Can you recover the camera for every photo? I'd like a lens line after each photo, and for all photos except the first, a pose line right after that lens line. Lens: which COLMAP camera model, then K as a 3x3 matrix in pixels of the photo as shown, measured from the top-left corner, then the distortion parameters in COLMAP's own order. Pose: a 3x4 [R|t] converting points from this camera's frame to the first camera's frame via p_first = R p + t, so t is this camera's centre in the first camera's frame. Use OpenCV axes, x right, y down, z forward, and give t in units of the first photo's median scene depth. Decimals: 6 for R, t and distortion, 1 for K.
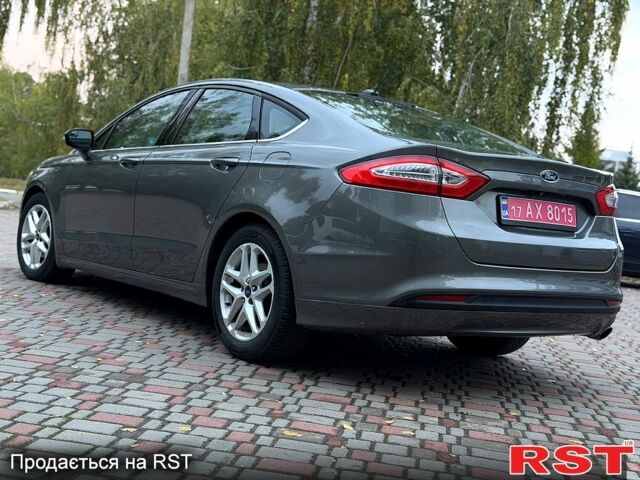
lens RADIAL K [[893.7, 0, 320.0], [0, 893.7, 240.0], [0, 0, 1]] dist [0.155879, -0.143623]
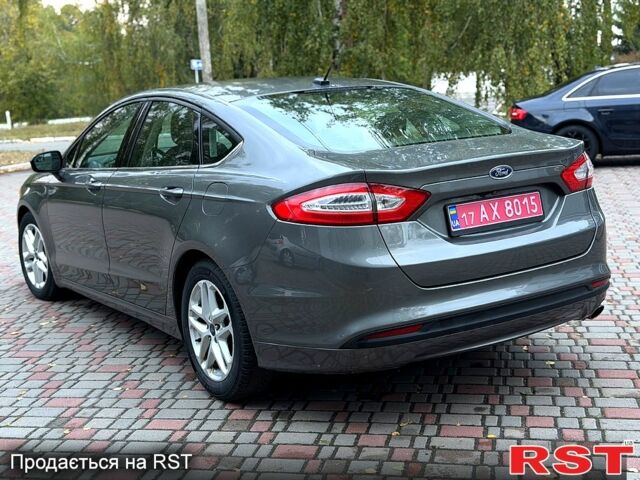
lens RADIAL K [[896.6, 0, 320.0], [0, 896.6, 240.0], [0, 0, 1]] dist [0.130538, 0.030113]
pose [[0.983906, -0.153280, -0.091841, 0.136744], [0.163040, 0.980428, 0.110360, -0.124767], [0.073127, -0.123558, 0.989639, 0.065388]]
